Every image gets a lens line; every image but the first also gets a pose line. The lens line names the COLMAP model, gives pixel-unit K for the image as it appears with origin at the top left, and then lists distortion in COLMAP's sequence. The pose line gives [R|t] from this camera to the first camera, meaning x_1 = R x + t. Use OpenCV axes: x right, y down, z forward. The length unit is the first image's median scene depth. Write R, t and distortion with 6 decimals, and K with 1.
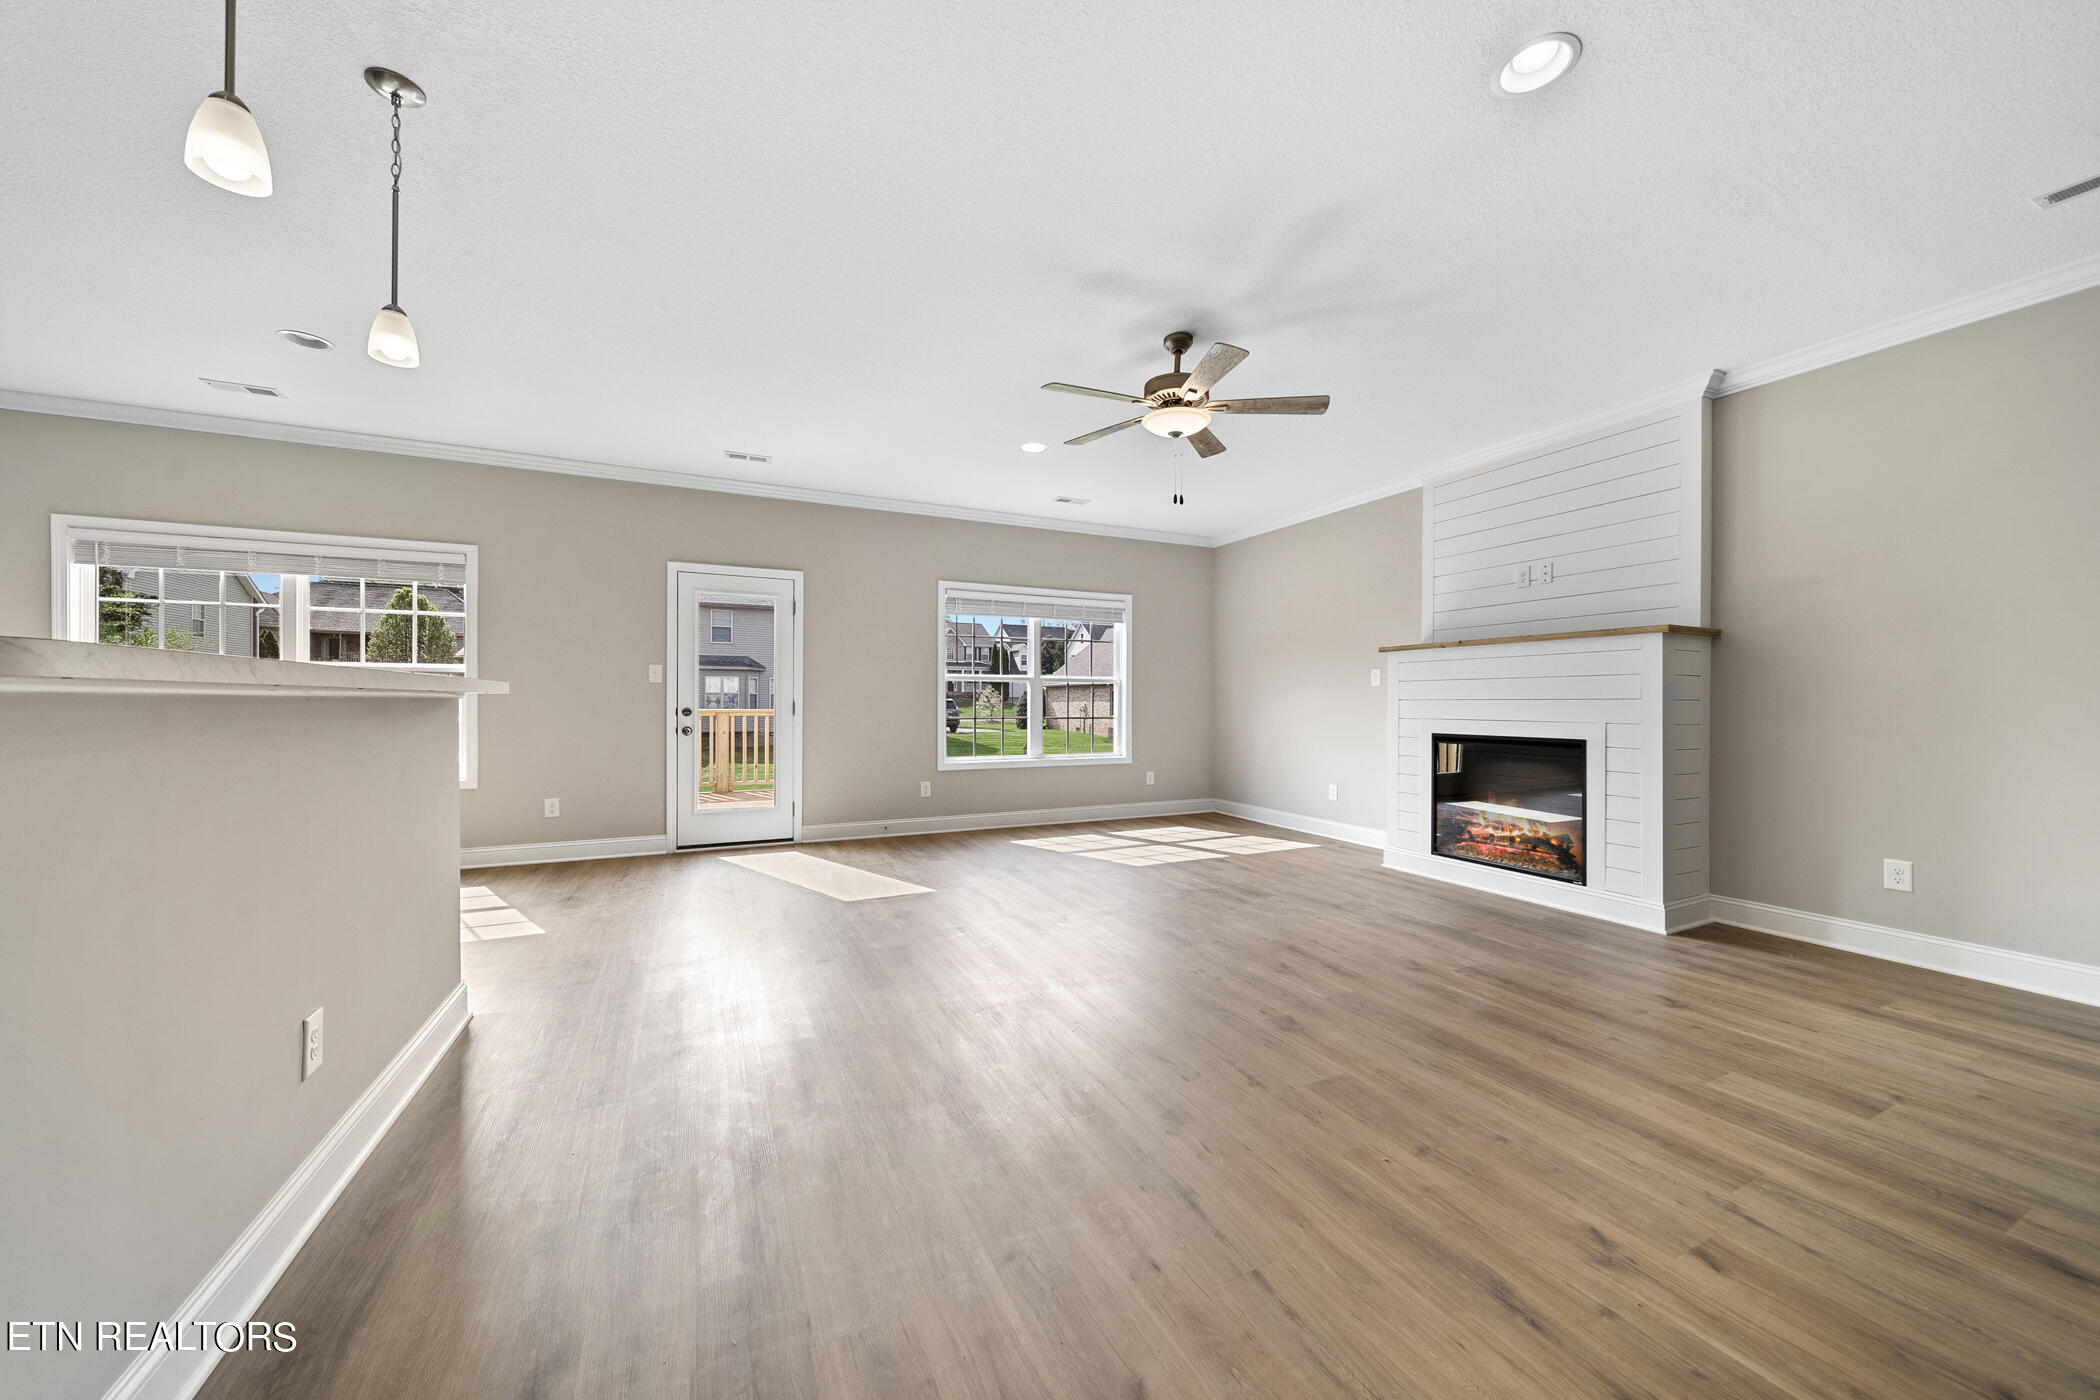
lens RADIAL K [[741.8, 0, 1053.7], [0, 741.8, 703.5], [0, 0, 1]] dist [0.001674, -0.000093]
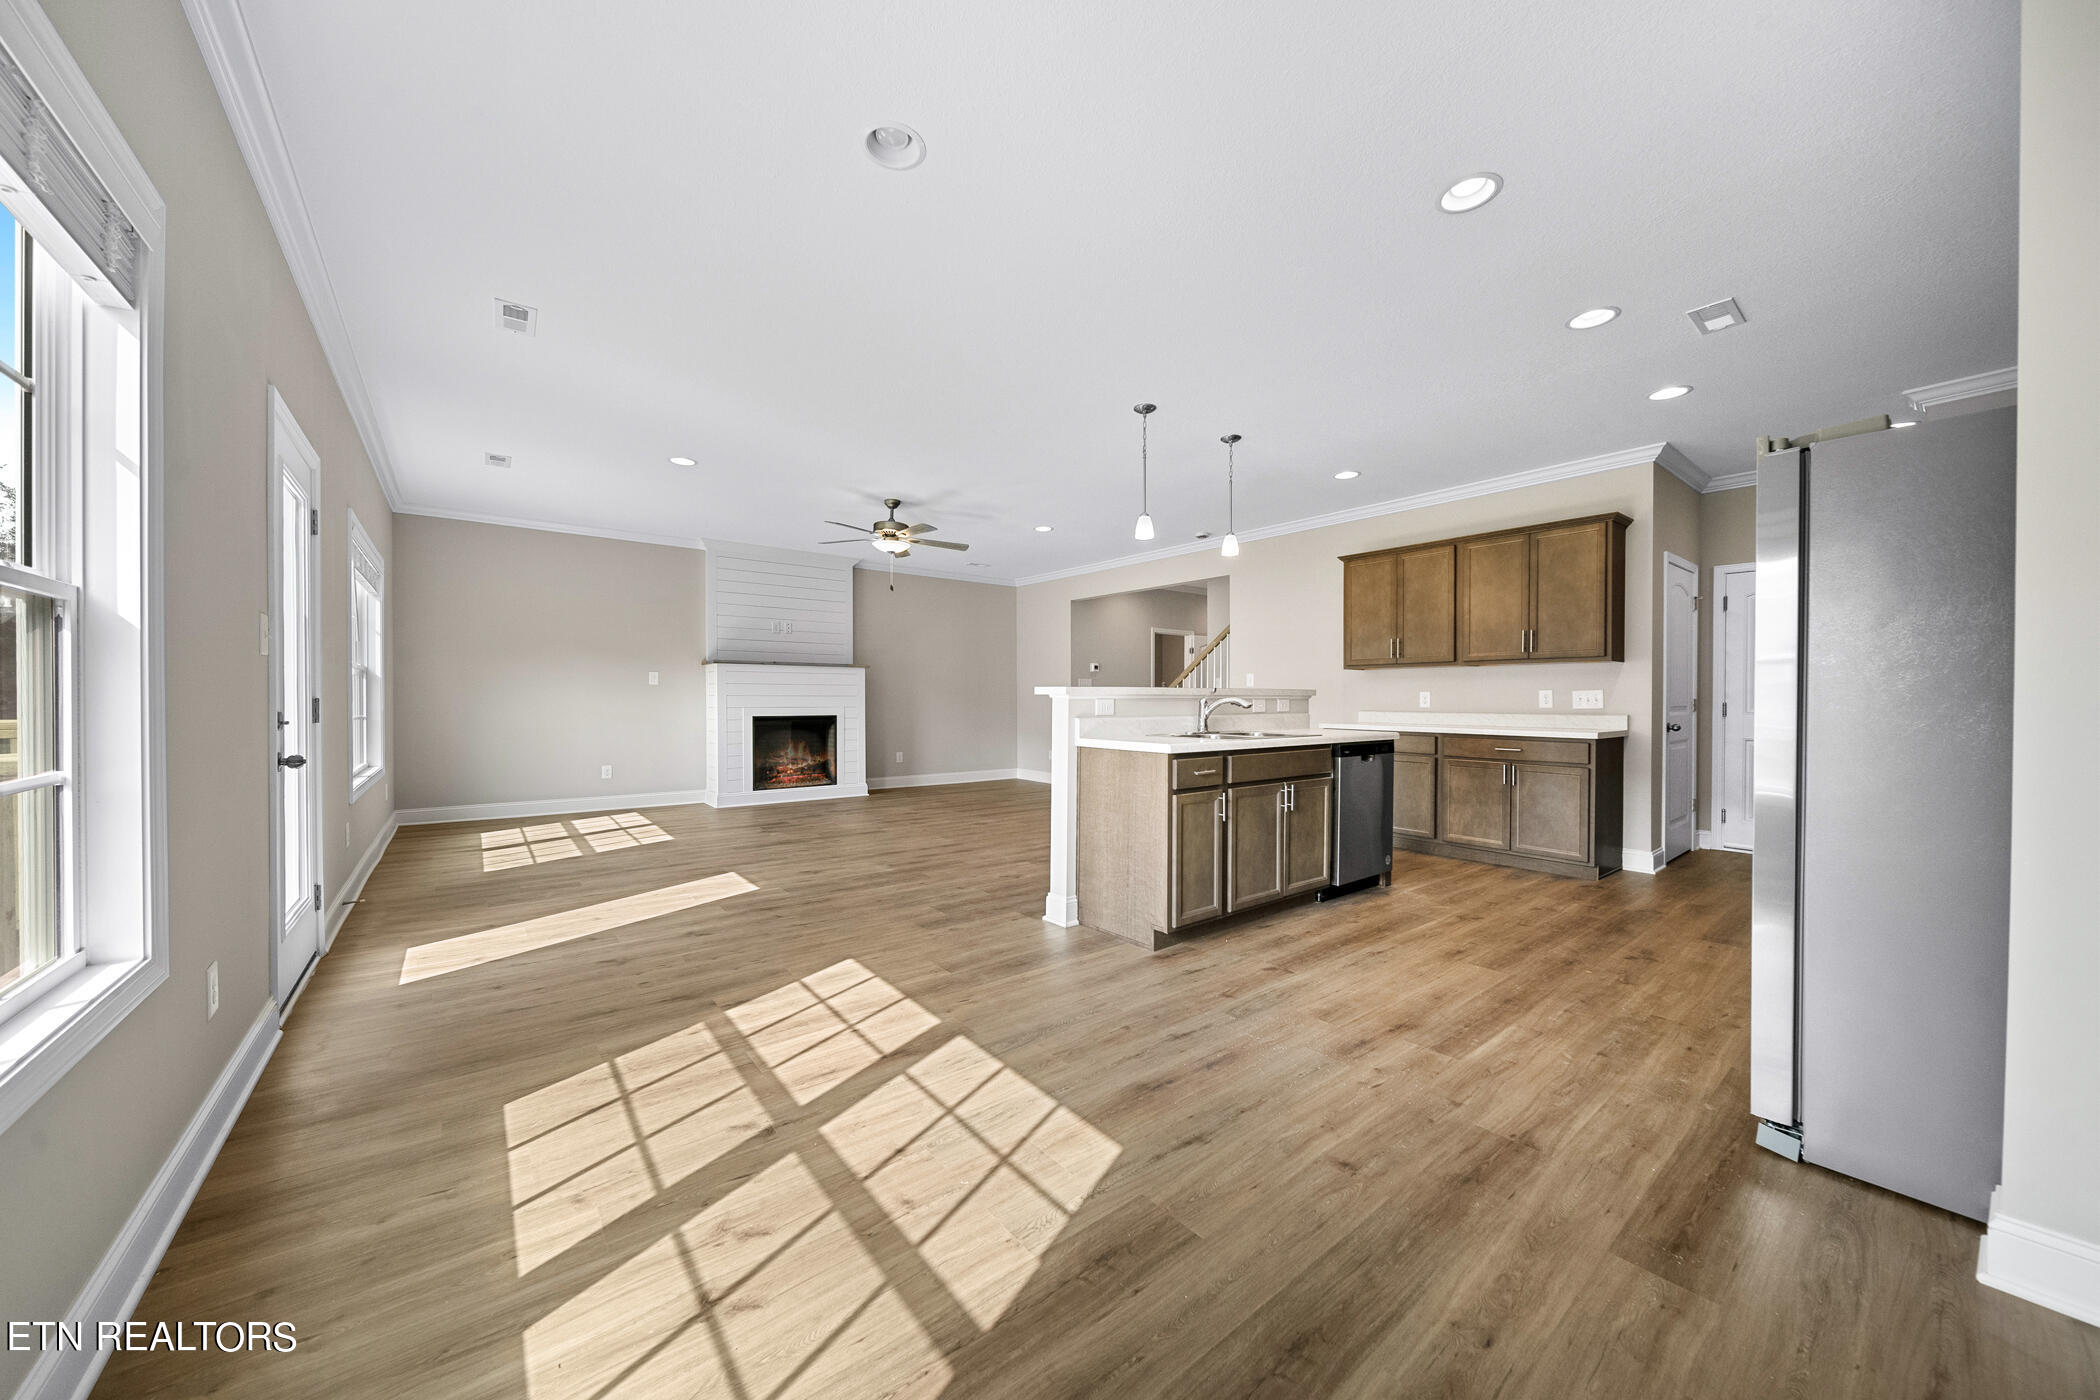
lens RADIAL K [[741.8, 0, 1050.3], [0, 741.8, 706.3], [0, 0, 1]] dist [0.001674, -0.000093]
pose [[-0.213052, -0.009373, 0.976996, -1.357004], [-0.008825, 0.999932, 0.007669, -0.000129], [-0.977001, -0.006988, -0.213120, 0.788826]]
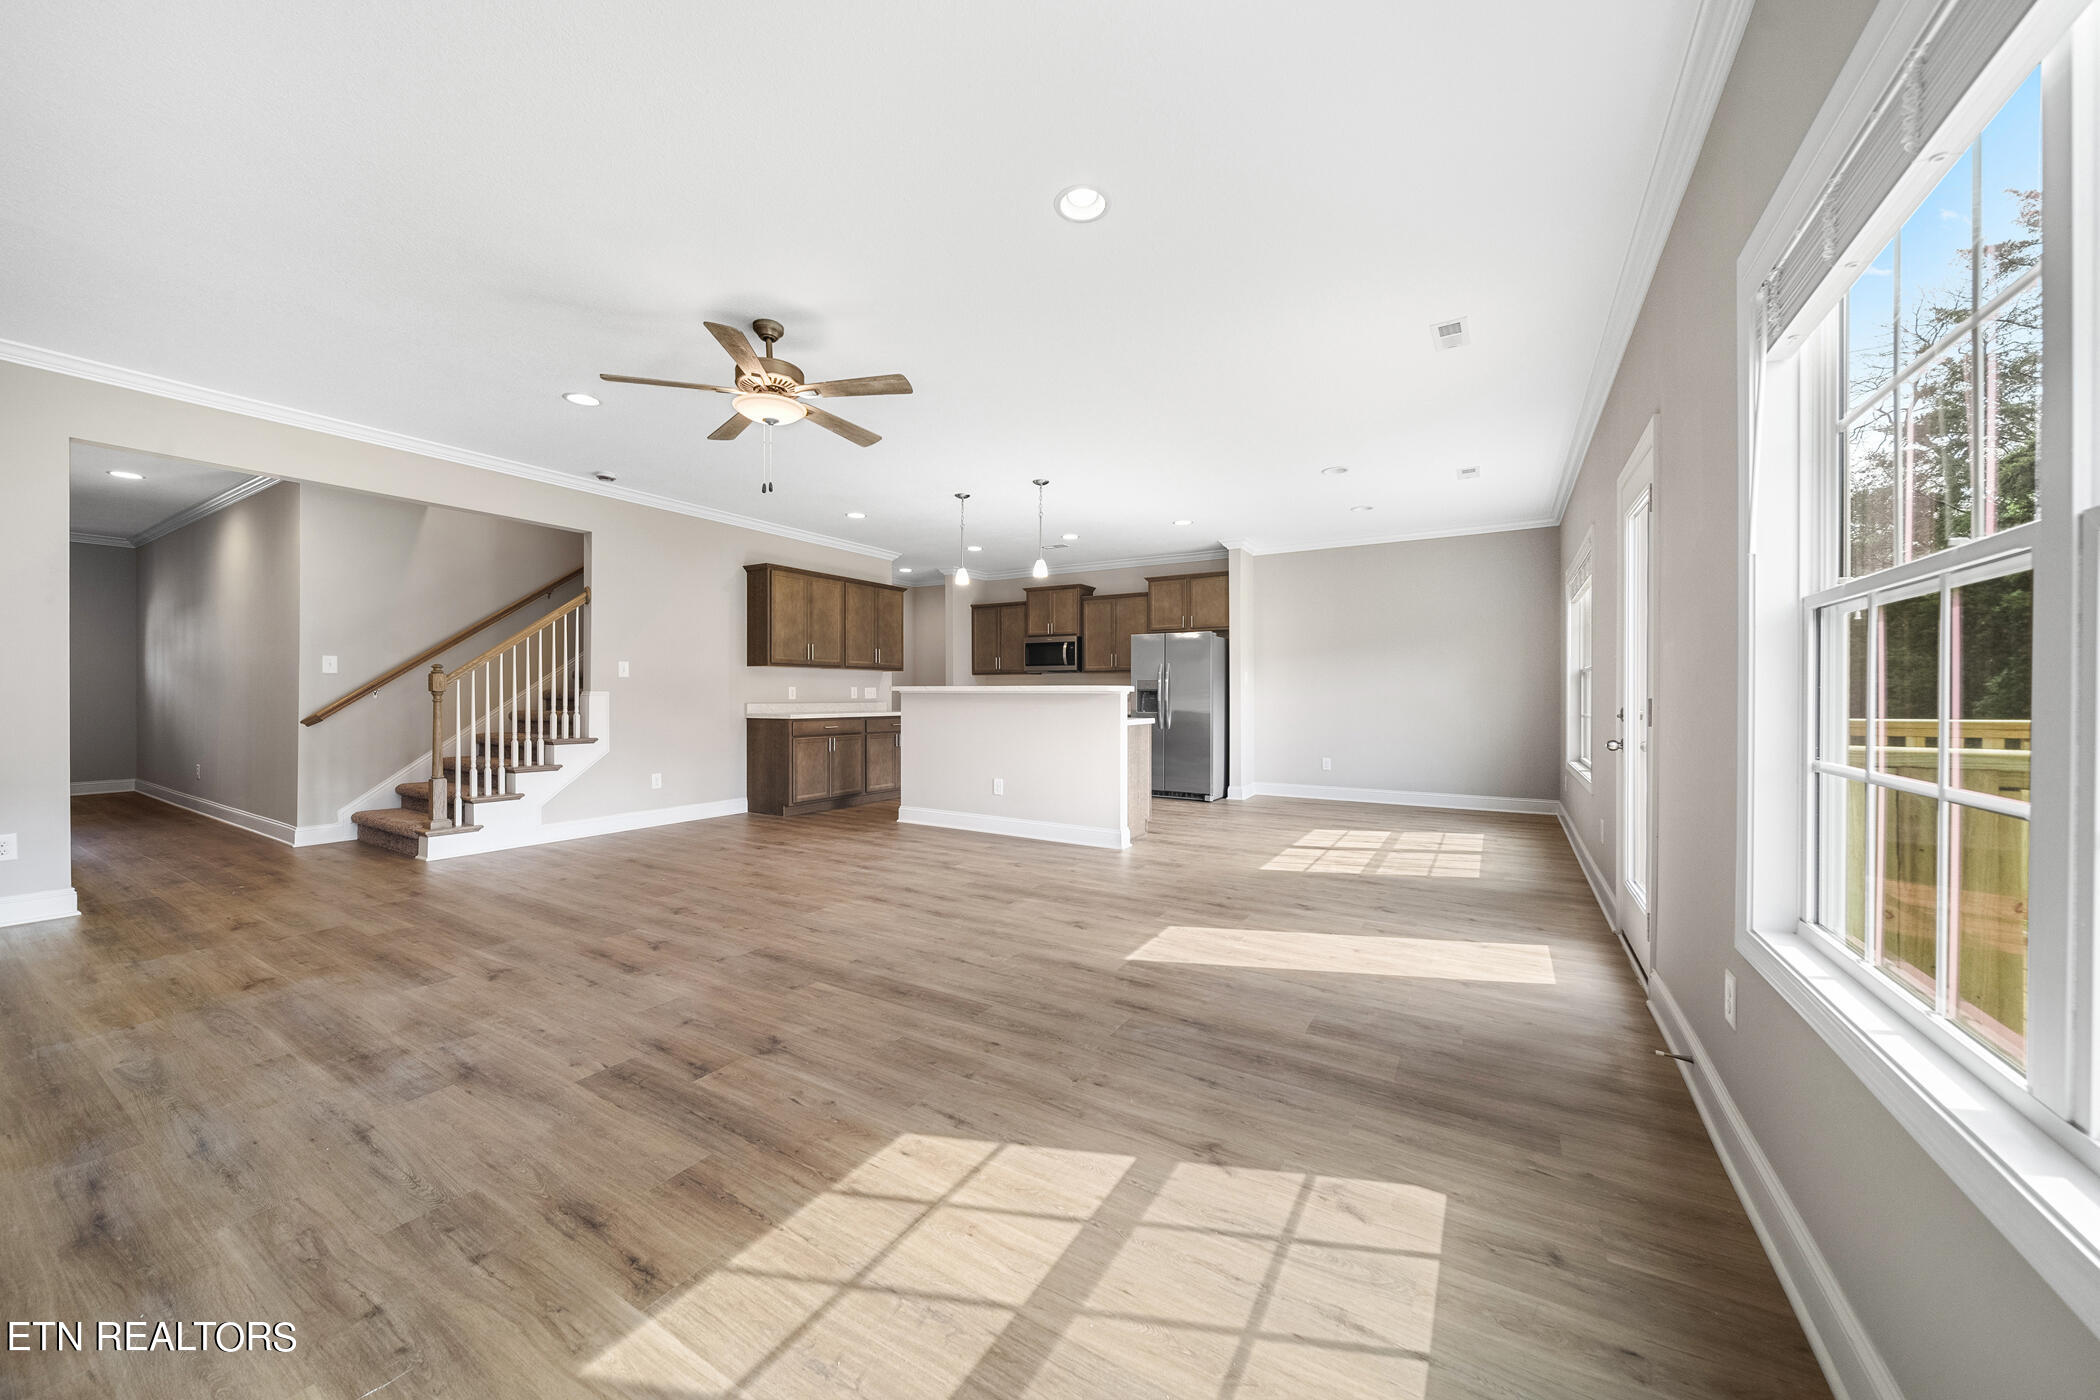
lens RADIAL K [[741.8, 0, 1044.0], [0, 741.8, 700.2], [0, 0, 1]] dist [0.001674, -0.000093]
pose [[-0.840199, 0.002814, -0.542270, 0.309058], [-0.000294, 0.999984, 0.005646, -0.000843], [0.542278, 0.004903, -0.840185, 1.596717]]
